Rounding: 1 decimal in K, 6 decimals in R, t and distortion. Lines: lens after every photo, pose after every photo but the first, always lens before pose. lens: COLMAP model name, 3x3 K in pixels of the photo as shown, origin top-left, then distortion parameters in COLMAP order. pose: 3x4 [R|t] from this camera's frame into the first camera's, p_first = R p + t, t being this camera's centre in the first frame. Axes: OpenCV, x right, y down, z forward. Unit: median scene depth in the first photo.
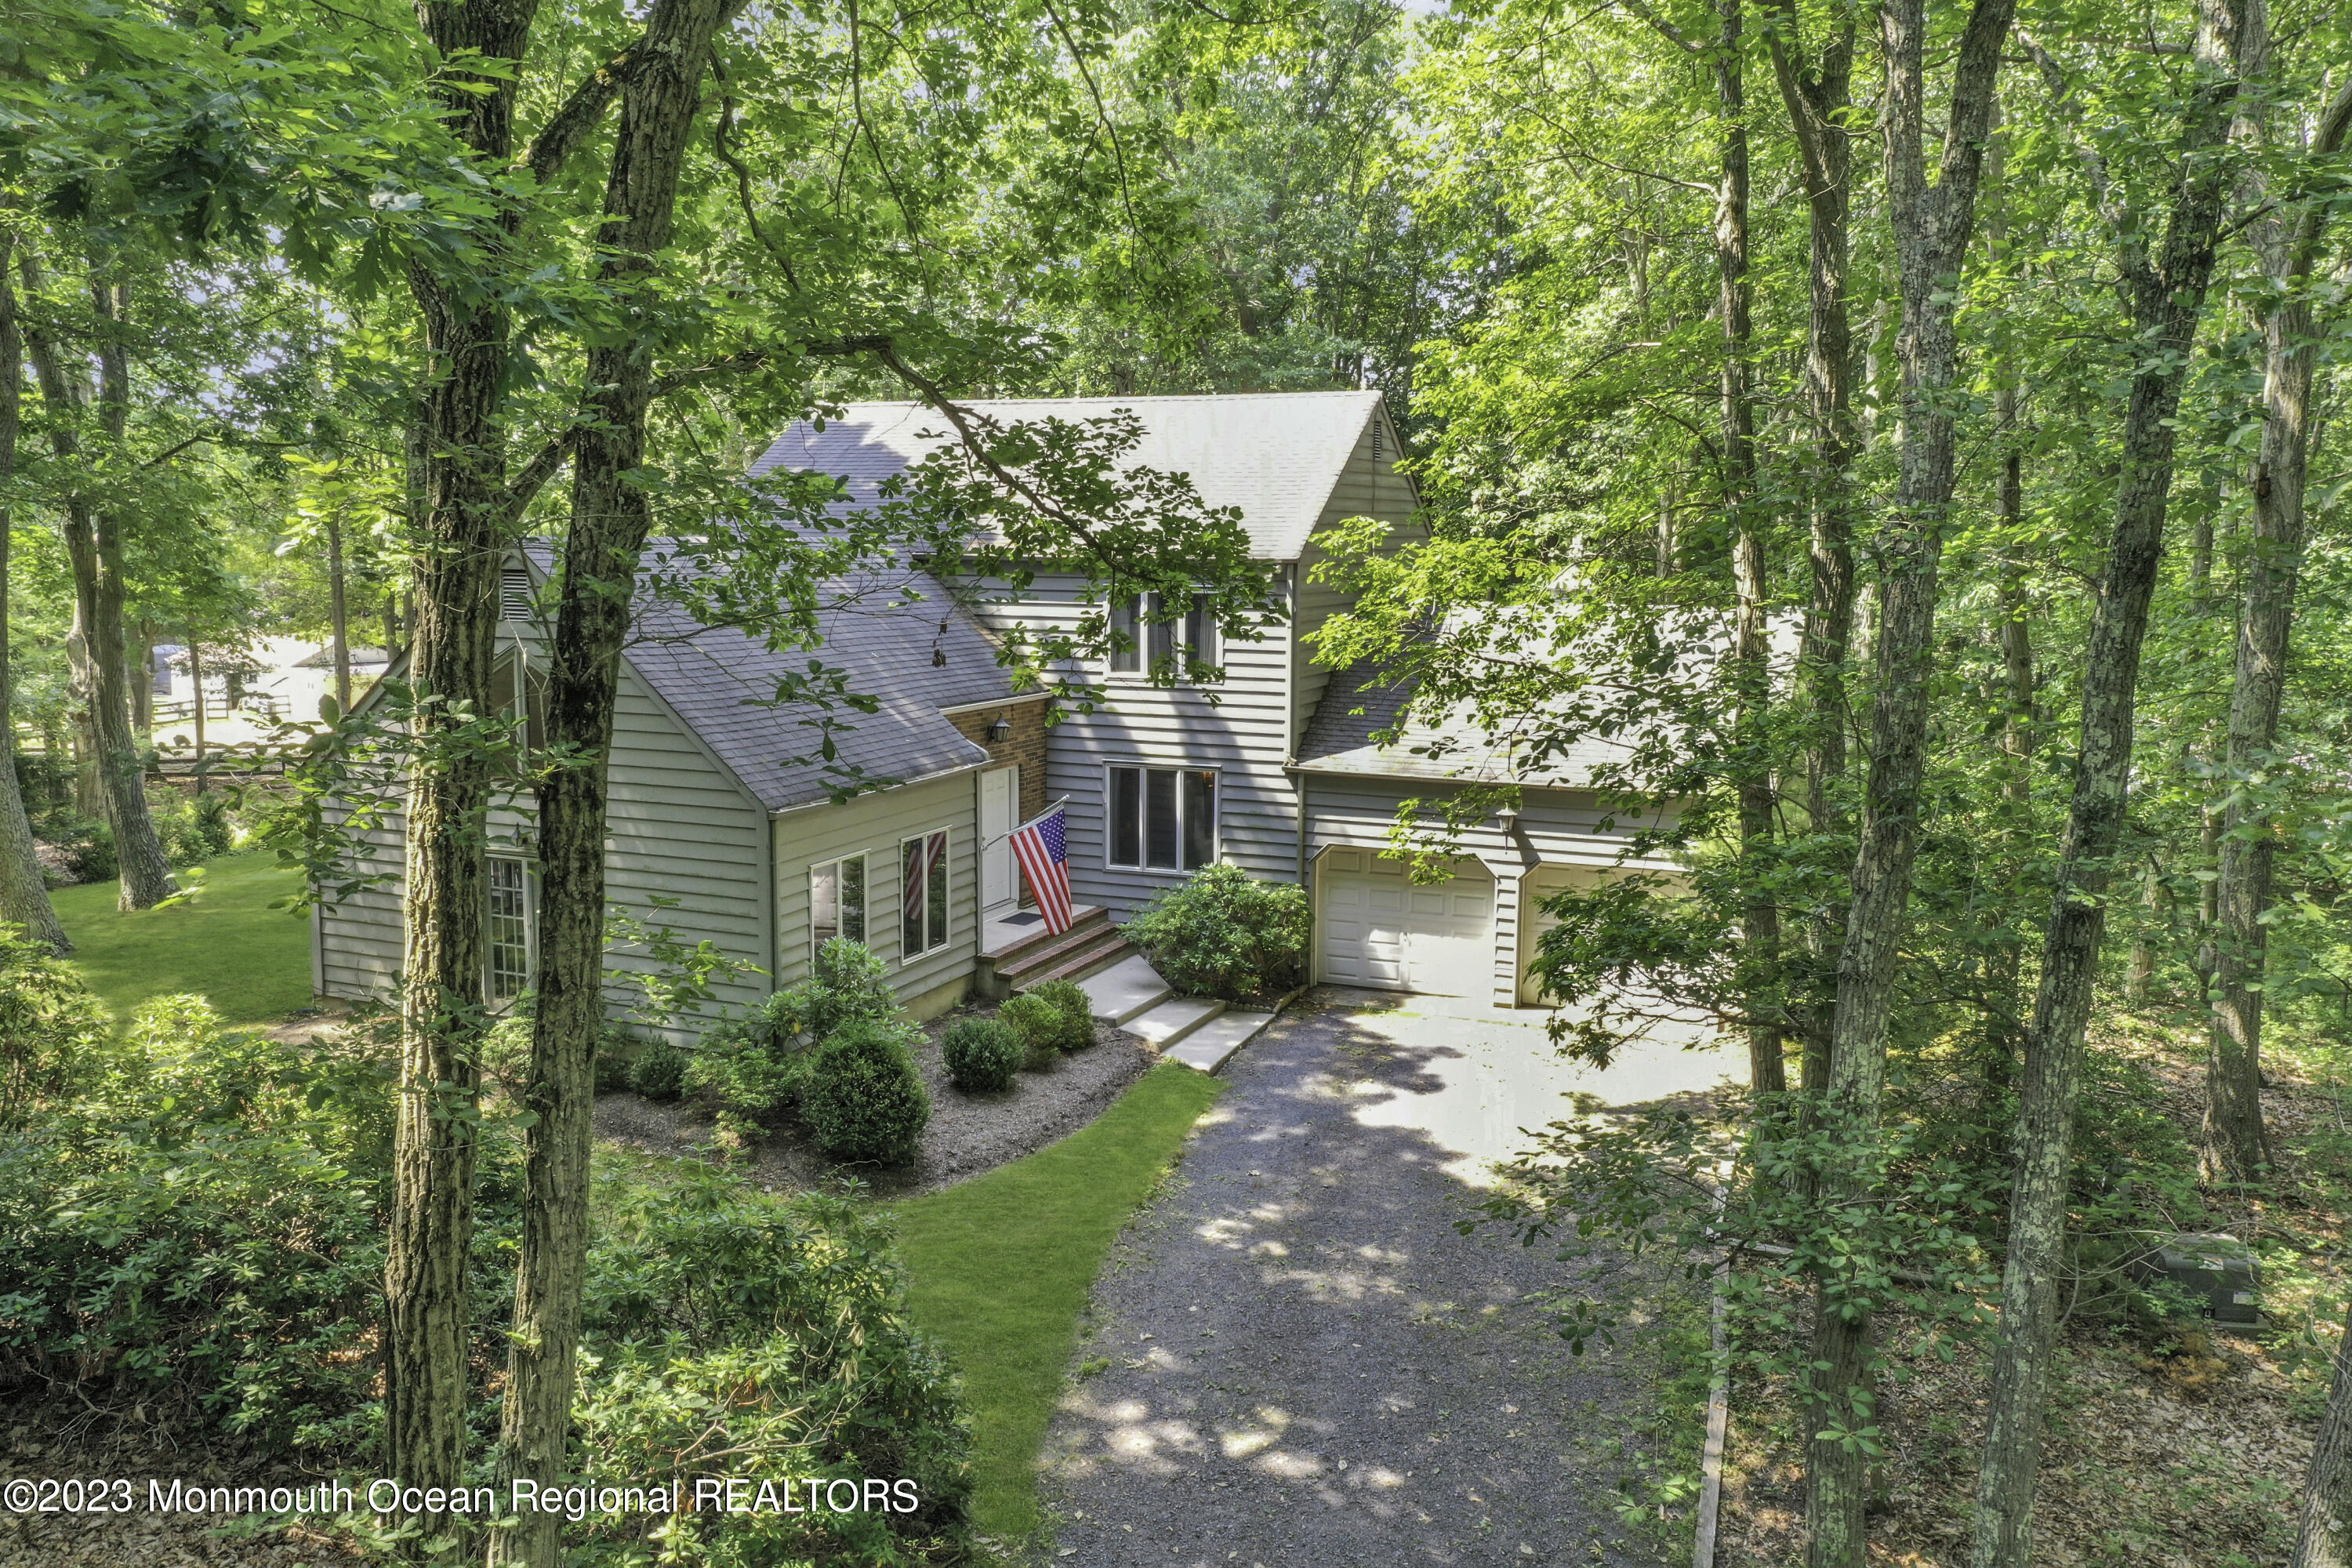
lens RADIAL K [[1847.3, 0, 1176.0], [0, 1847.3, 784.0], [0, 0, 1]] dist [-0.001685, 0.007028]
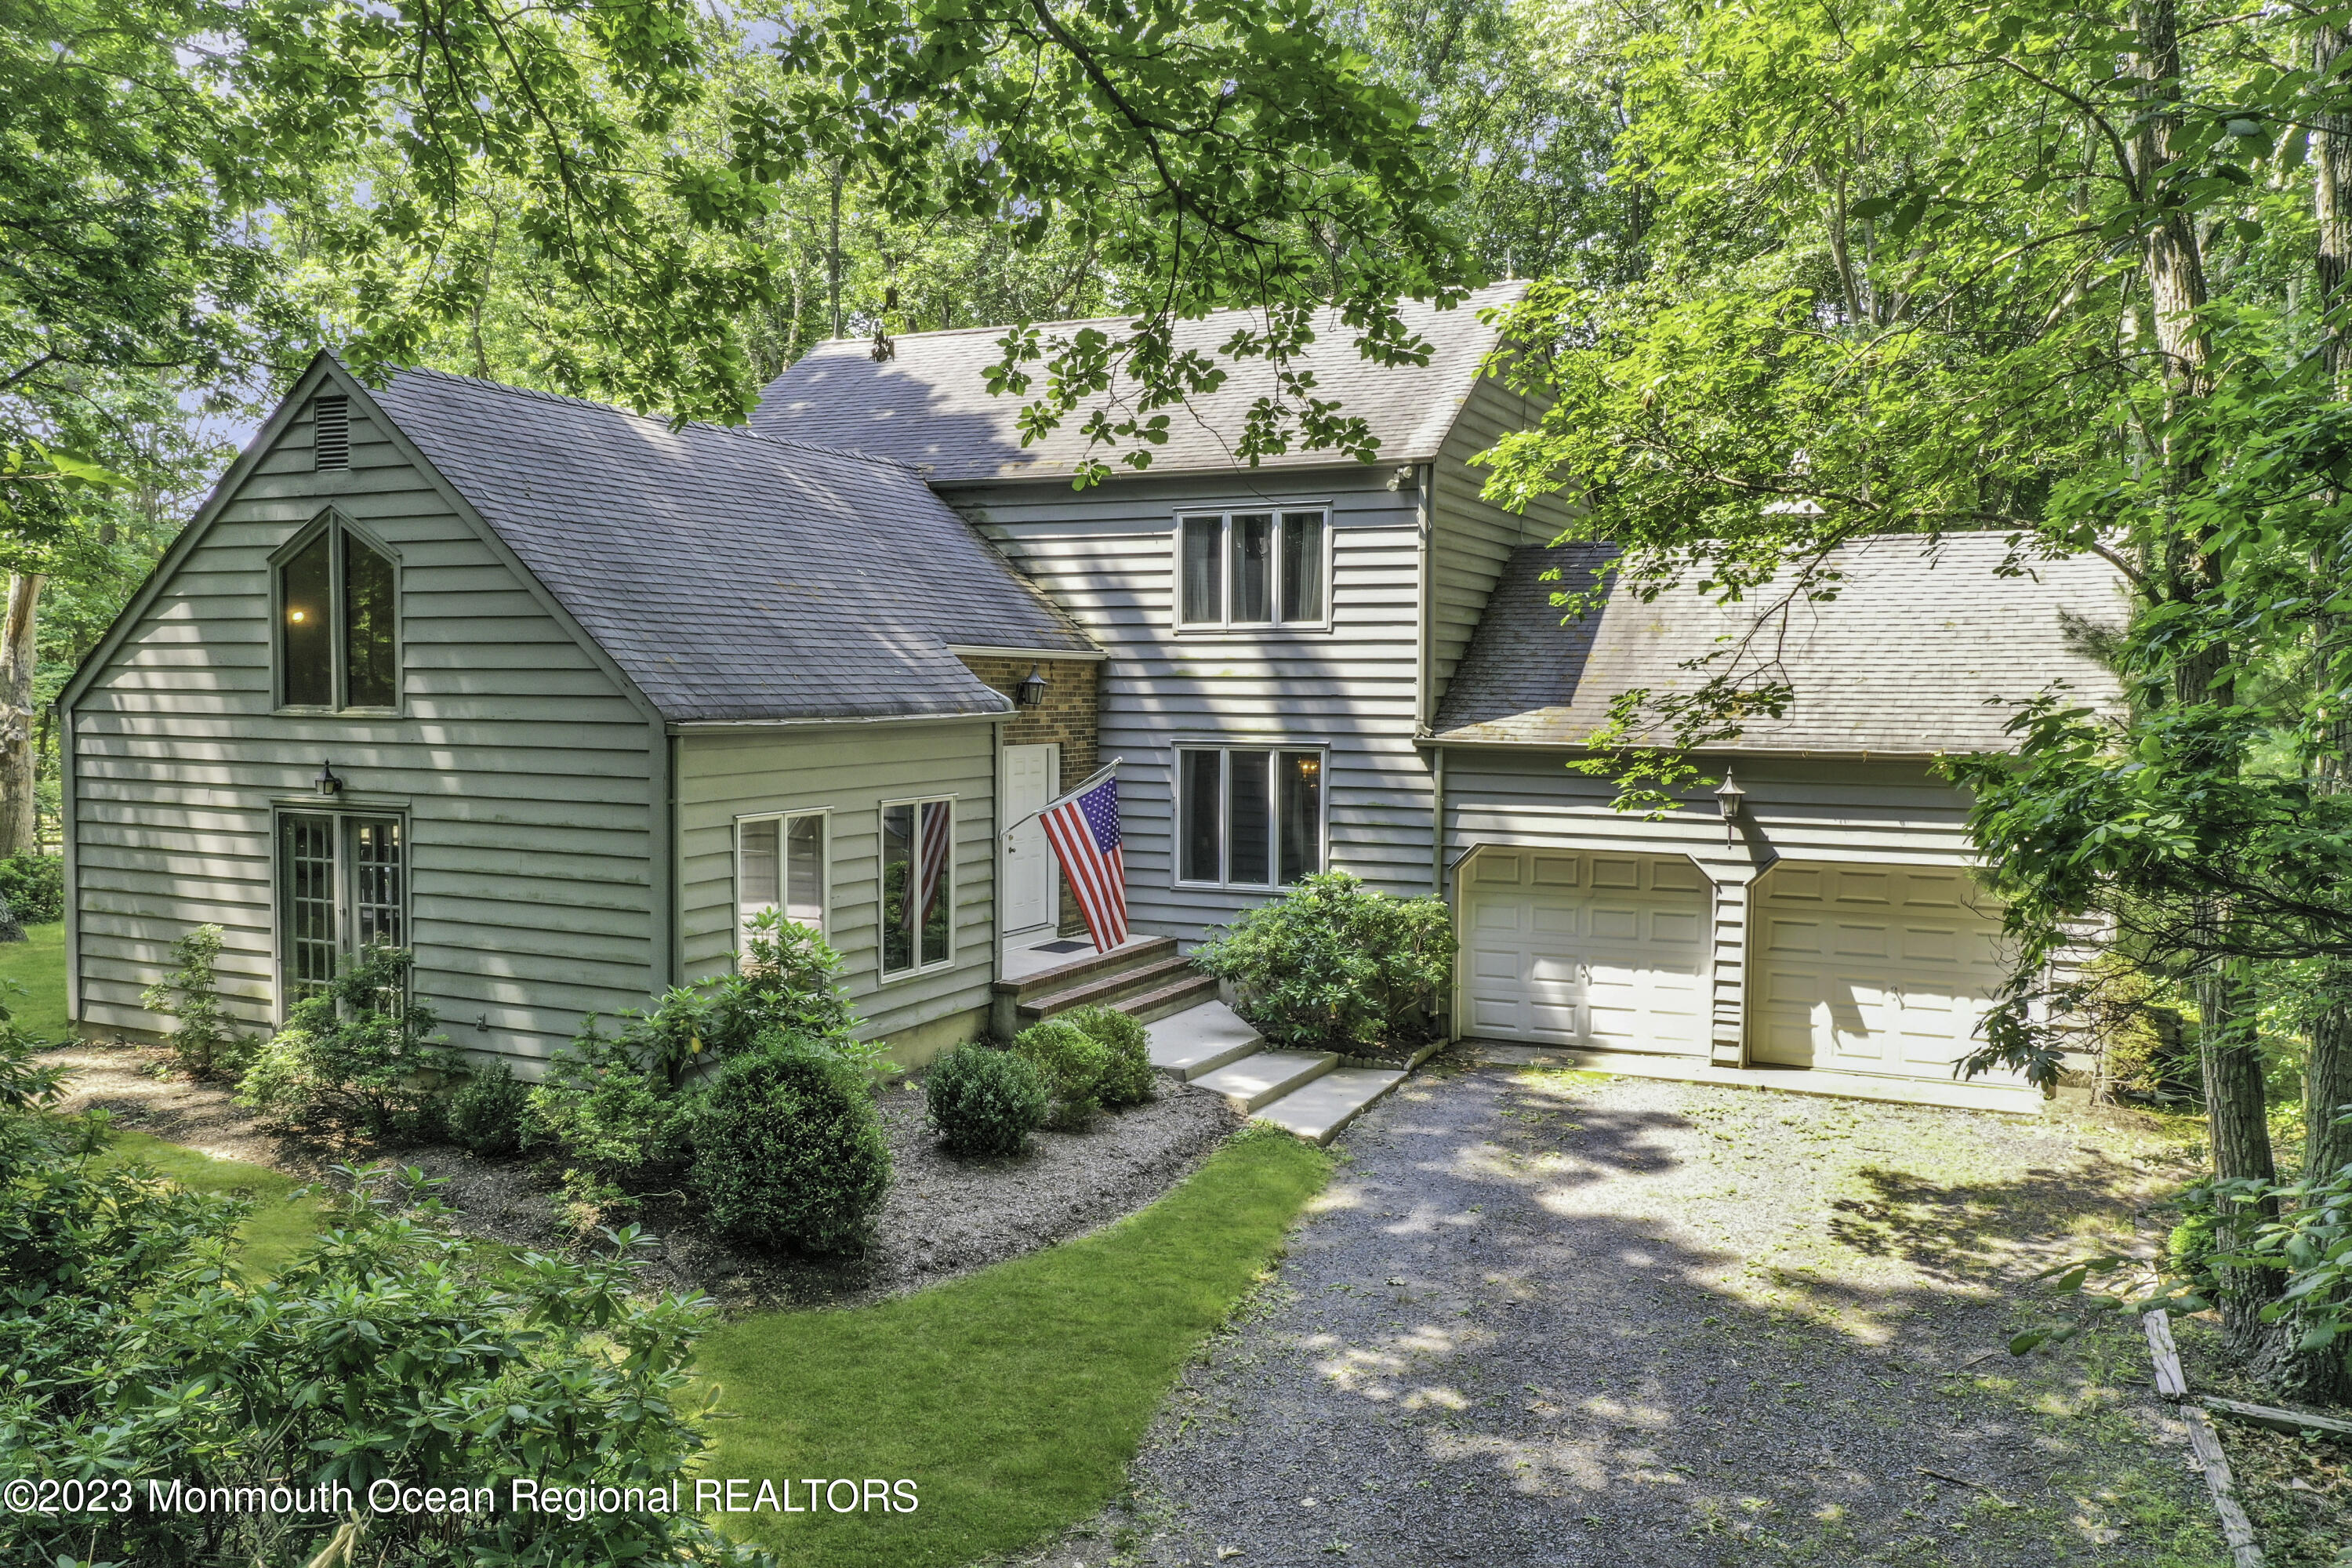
lens RADIAL K [[1847.3, 0, 1176.0], [0, 1847.3, 784.0], [0, 0, 1]] dist [-0.001685, 0.007028]
pose [[0.999042, 0.001828, -0.043729, -0.005422], [-0.005396, 0.996649, -0.081624, 0.076487], [0.043433, 0.081782, 0.995703, 0.287982]]
